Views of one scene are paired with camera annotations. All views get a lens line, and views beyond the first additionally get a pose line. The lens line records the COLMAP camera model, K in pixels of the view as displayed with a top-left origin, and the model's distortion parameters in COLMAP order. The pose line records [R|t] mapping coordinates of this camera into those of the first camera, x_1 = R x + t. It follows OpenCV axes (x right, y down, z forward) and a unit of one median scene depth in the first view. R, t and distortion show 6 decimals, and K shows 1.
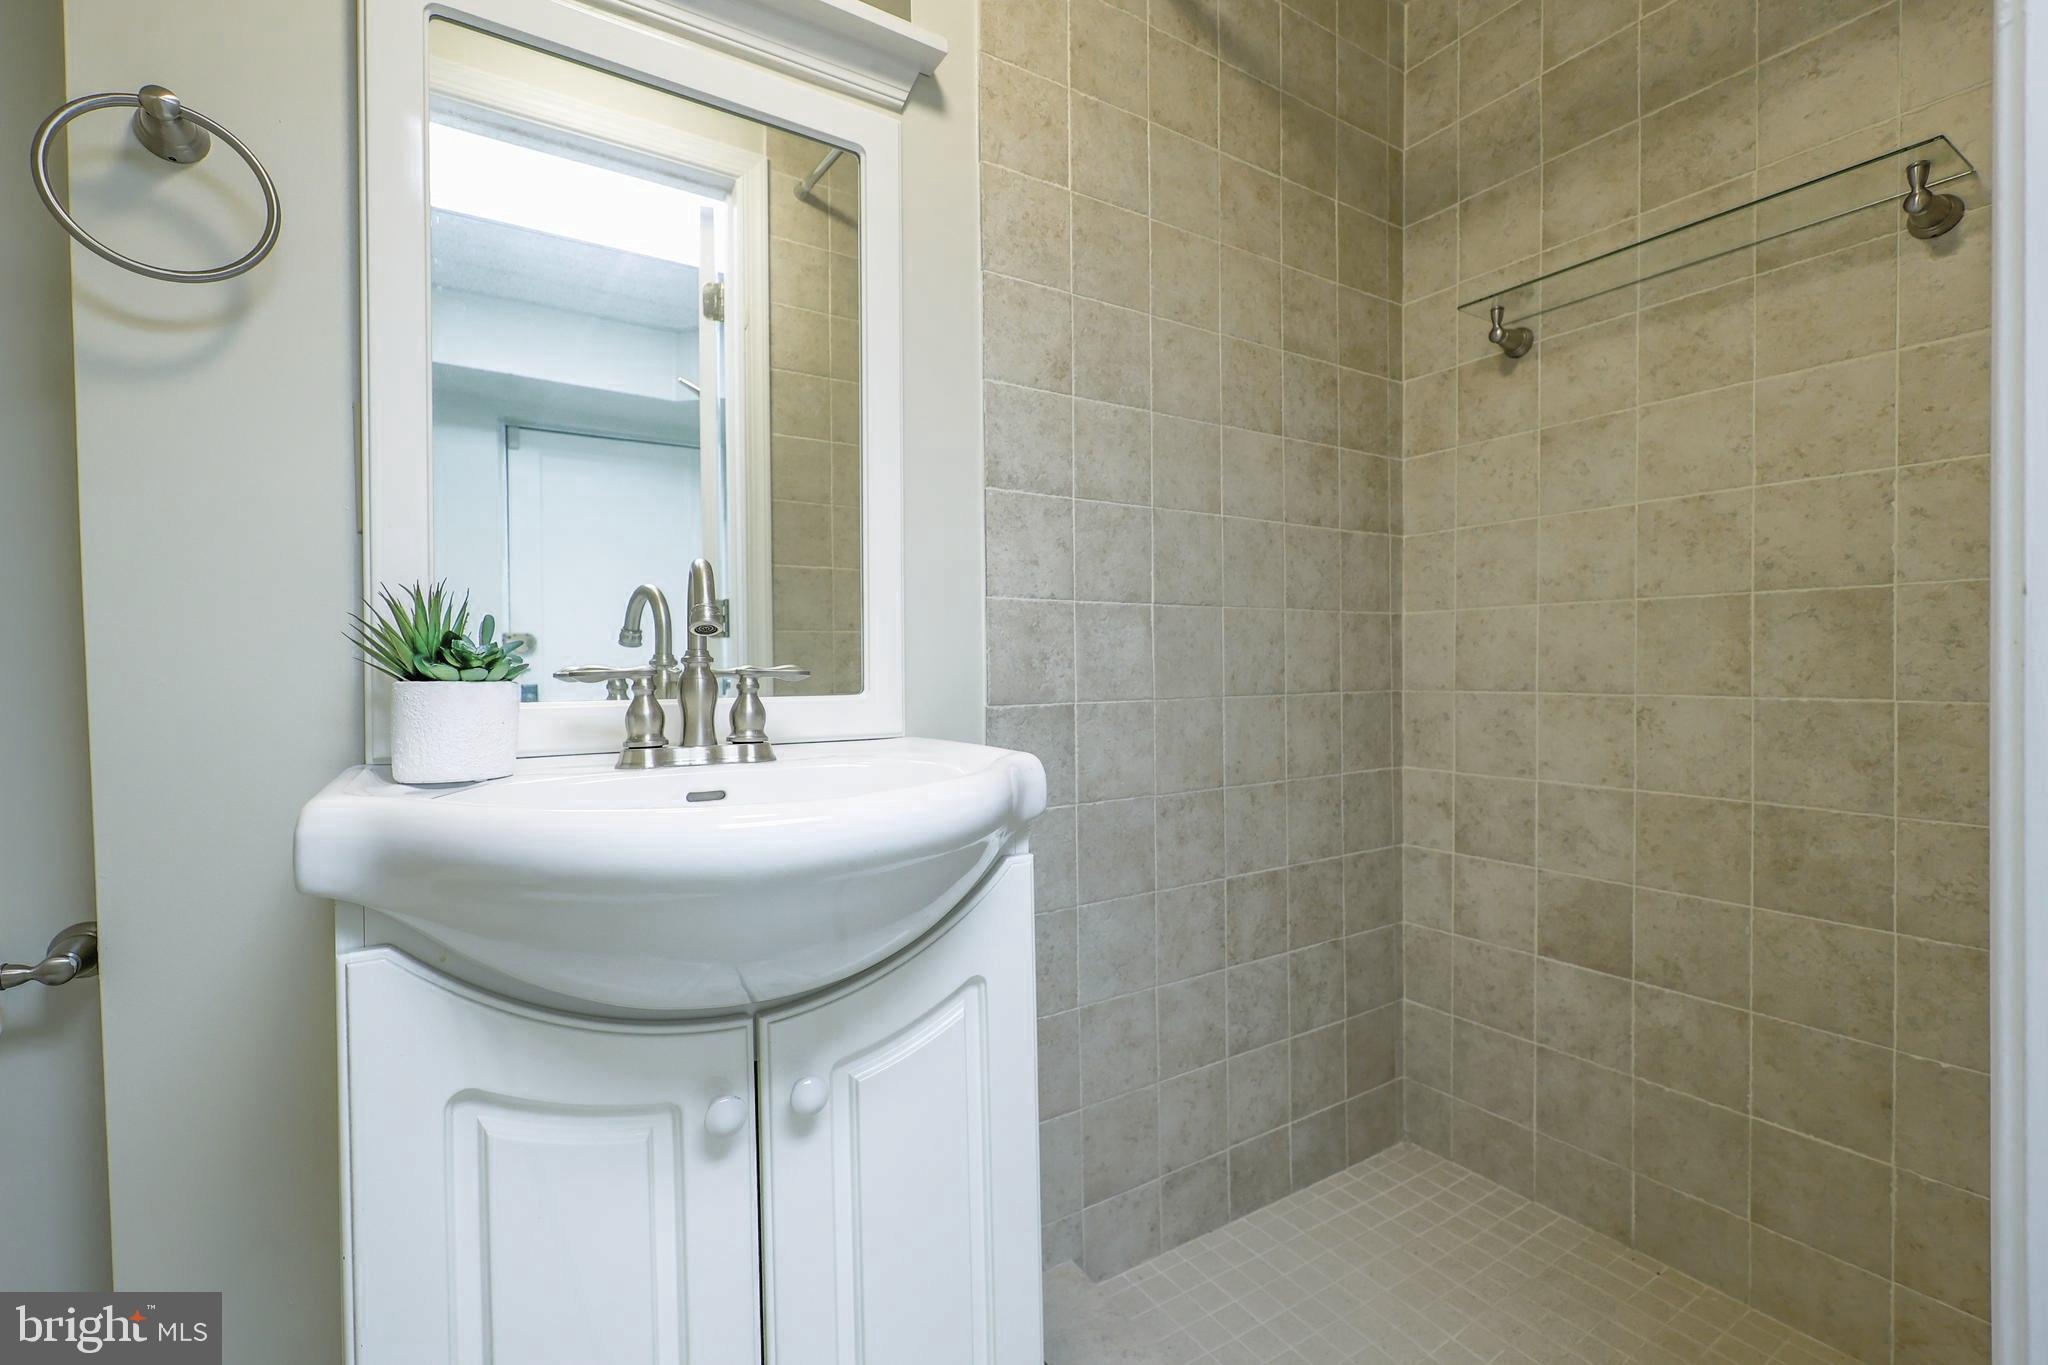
lens RADIAL K [[887.7, 0, 1028.0], [0, 887.7, 675.9], [0, 0, 1]] dist [0.002544, 0.000724]
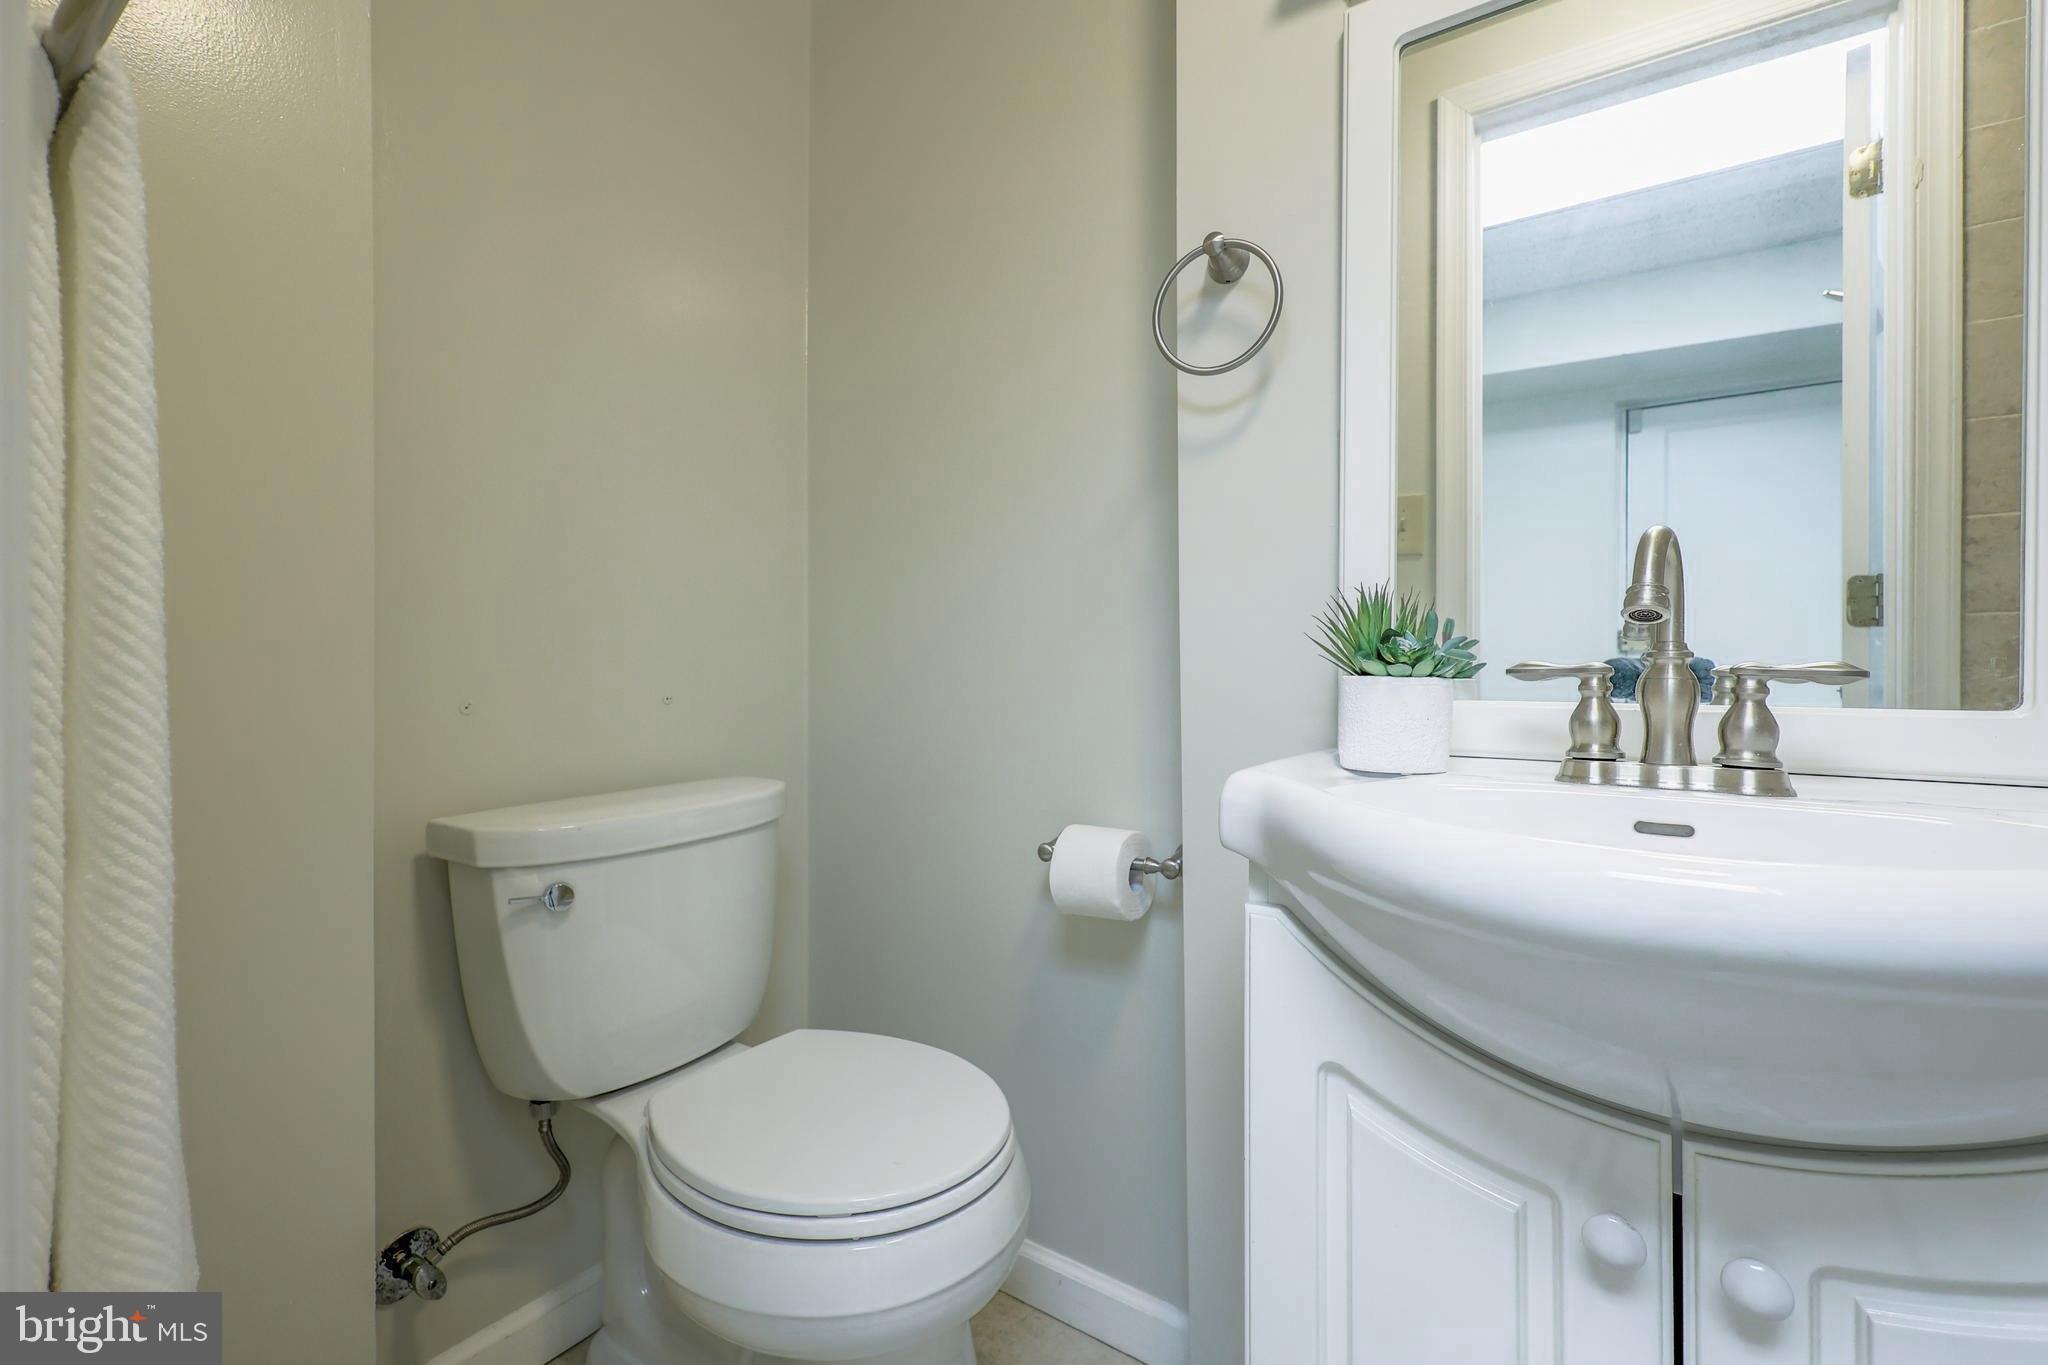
lens RADIAL K [[887.7, 0, 1027.1], [0, 887.7, 674.0], [0, 0, 1]] dist [0.002544, 0.000724]
pose [[0.402989, 0.014281, -0.915093, 0.124792], [-0.015113, 0.999846, 0.008948, 0.000270], [0.915080, 0.010224, 0.403143, 0.168784]]
